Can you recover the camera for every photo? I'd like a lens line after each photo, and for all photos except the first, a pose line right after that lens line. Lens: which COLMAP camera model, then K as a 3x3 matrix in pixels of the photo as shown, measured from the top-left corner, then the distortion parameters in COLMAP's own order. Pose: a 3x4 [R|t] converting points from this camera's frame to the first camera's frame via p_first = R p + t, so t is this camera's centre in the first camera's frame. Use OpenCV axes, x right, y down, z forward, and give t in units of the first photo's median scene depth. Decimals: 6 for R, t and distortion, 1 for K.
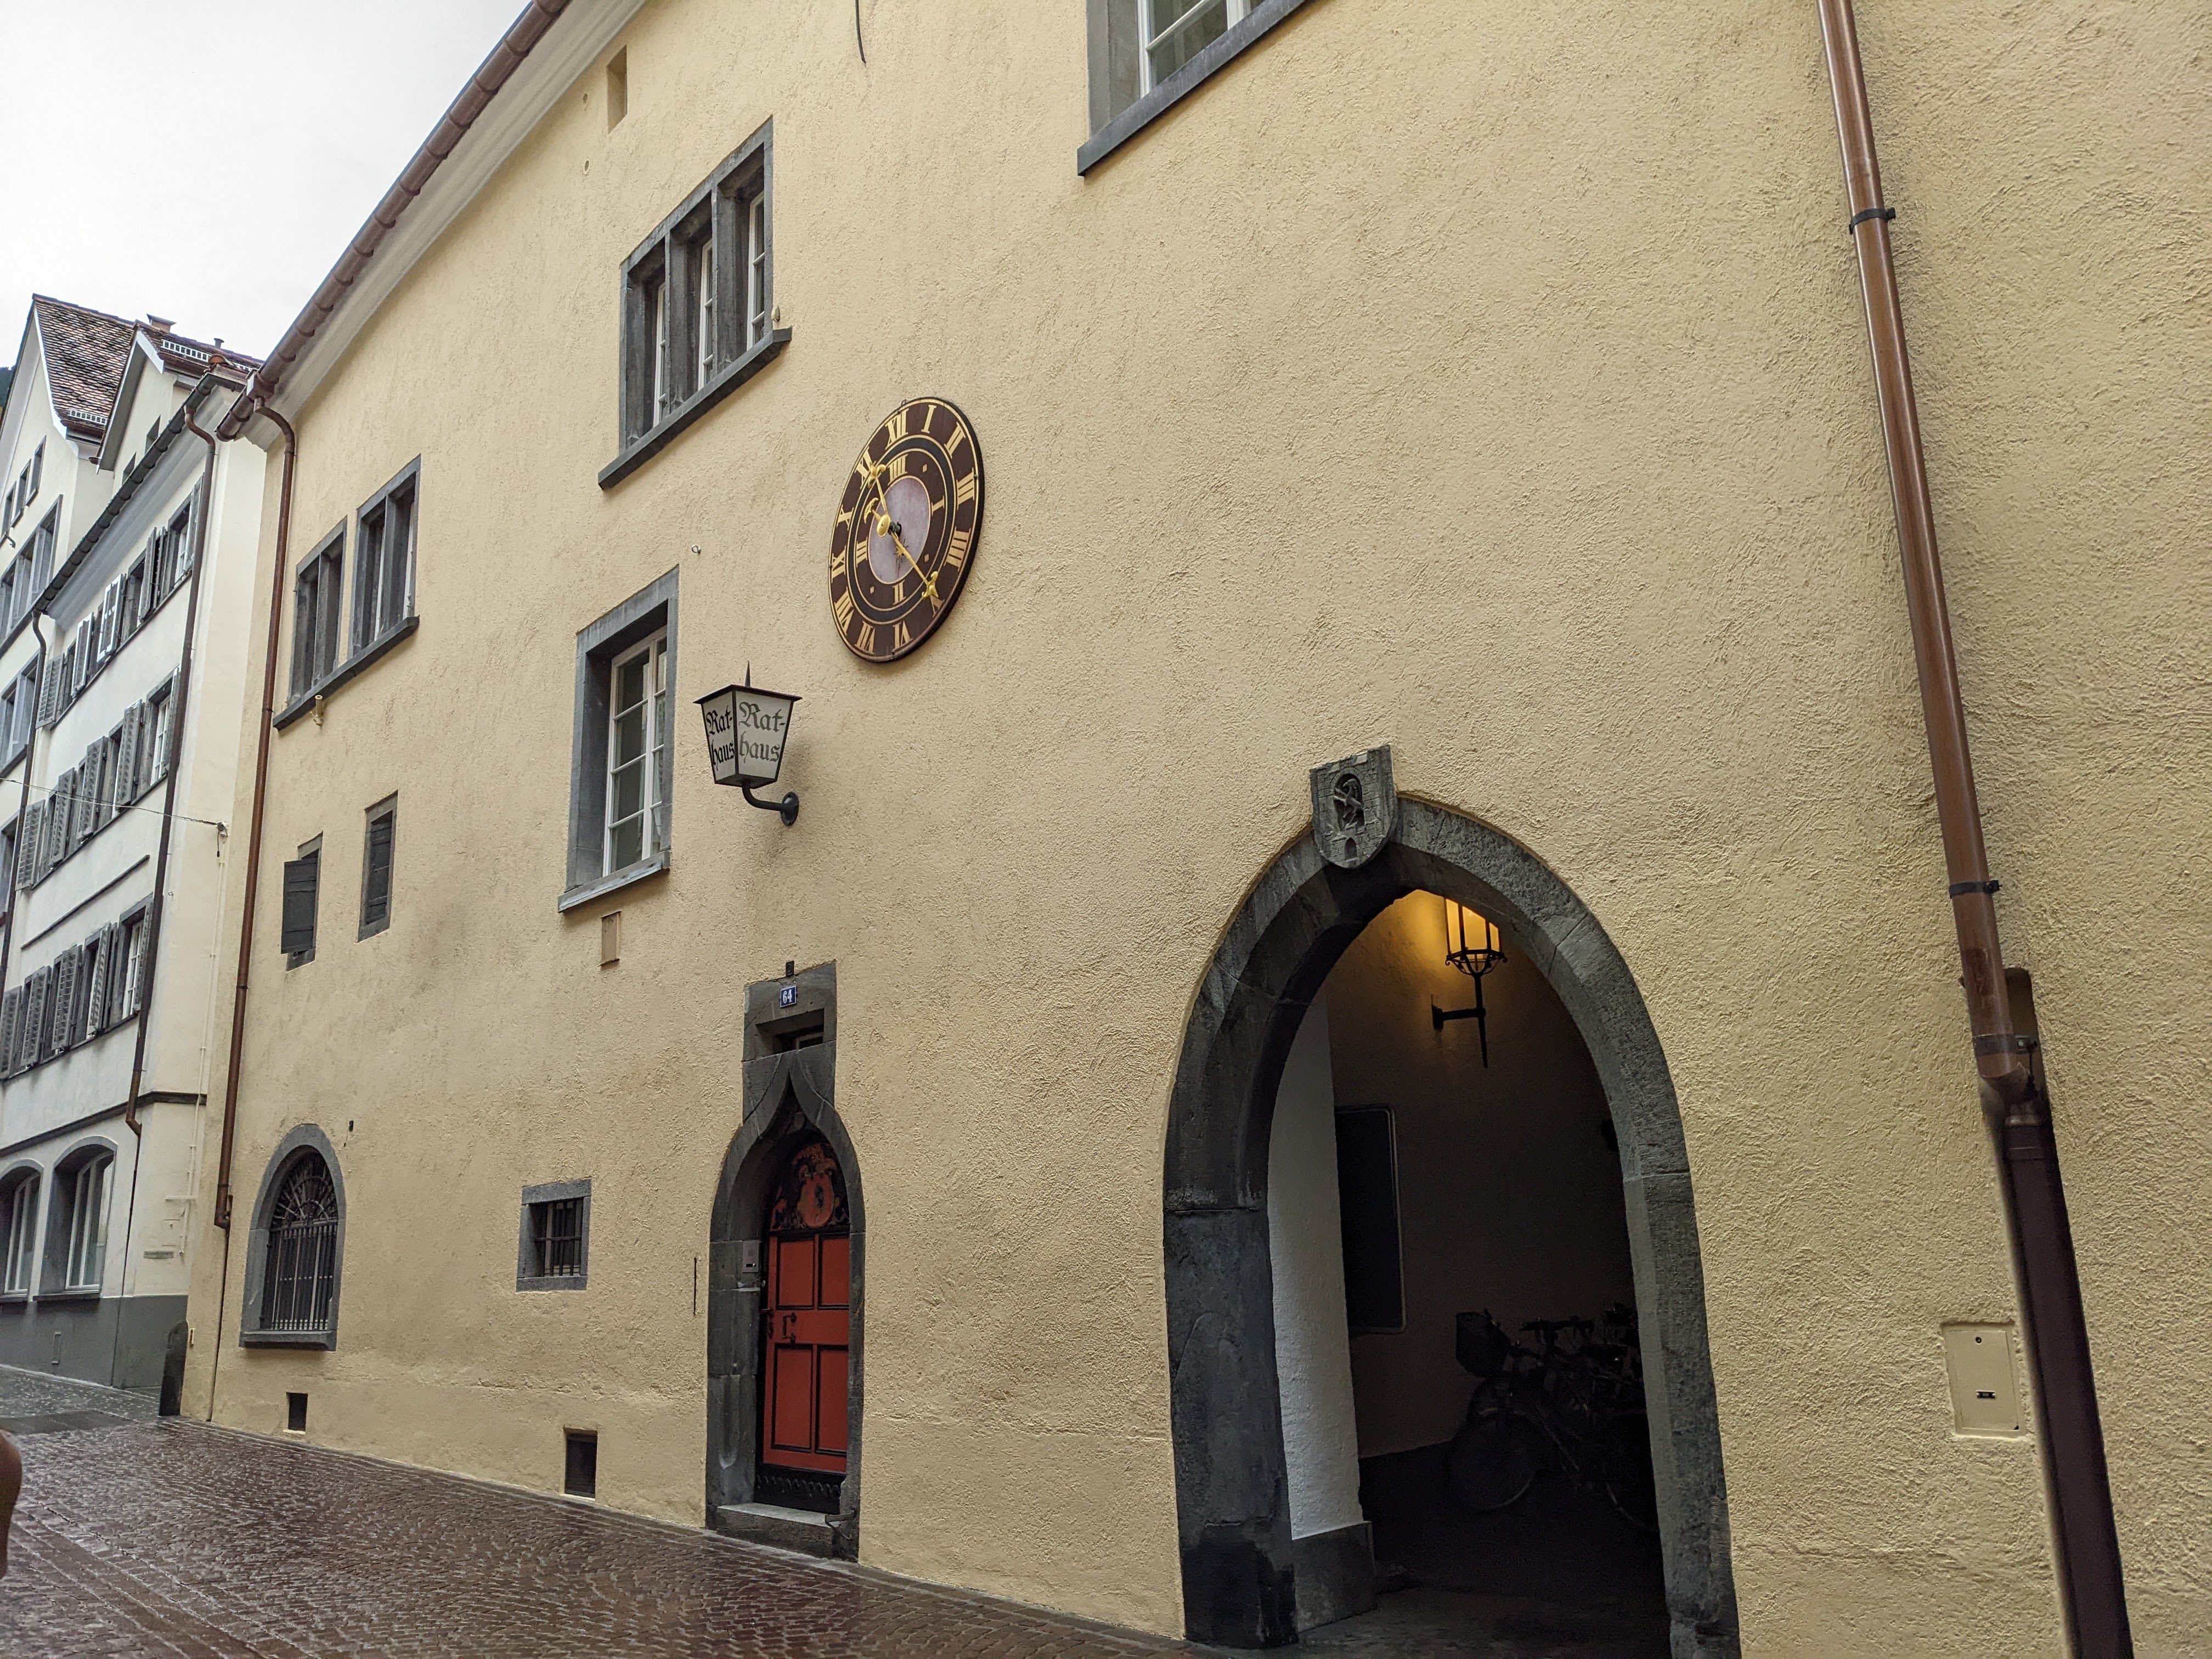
lens RADIAL K [[1769.2, 0, 1106.0], [0, 1769.2, 829.5], [0, 0, 1]] dist [0.081366, -0.219053]
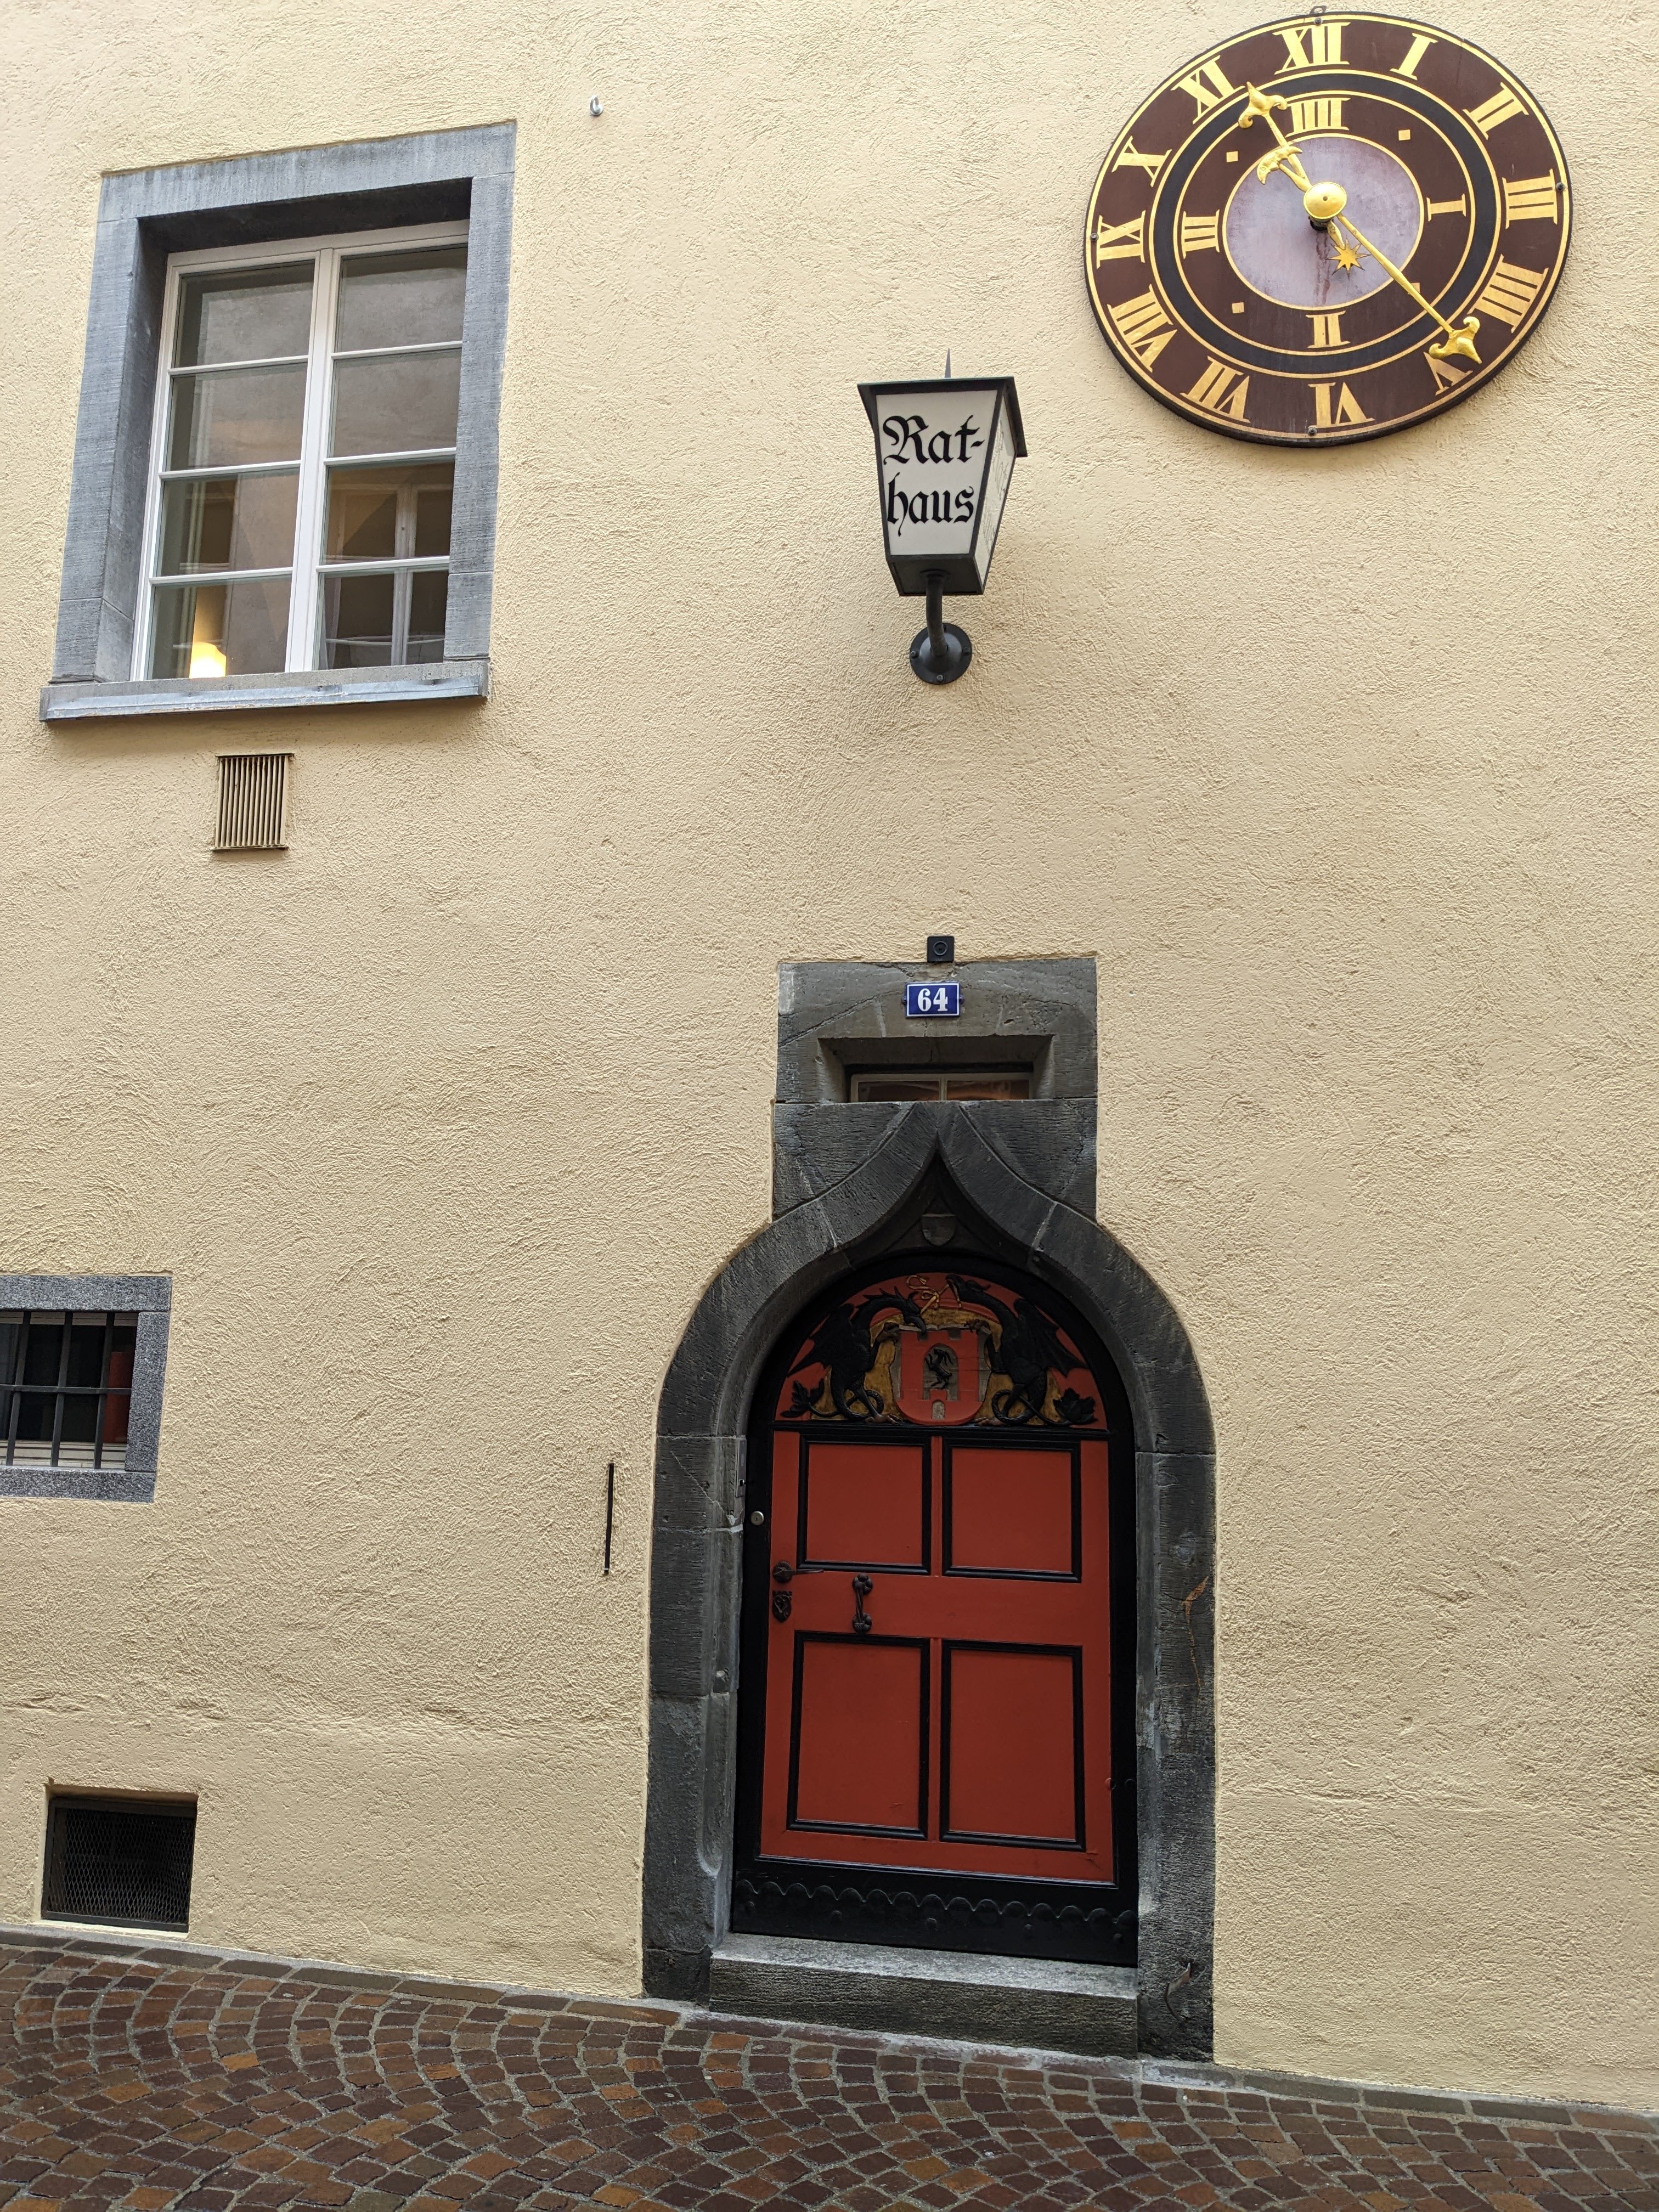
lens RADIAL K [[1755.1, 0, 829.5], [0, 1755.1, 1106.0], [0, 0, 1]] dist [0.069981, -0.114888]
pose [[0.774607, 0.147460, 0.615012, -0.530662], [-0.197897, 0.980119, 0.014250, 0.125658], [-0.600684, -0.132747, 0.788389, 0.602546]]
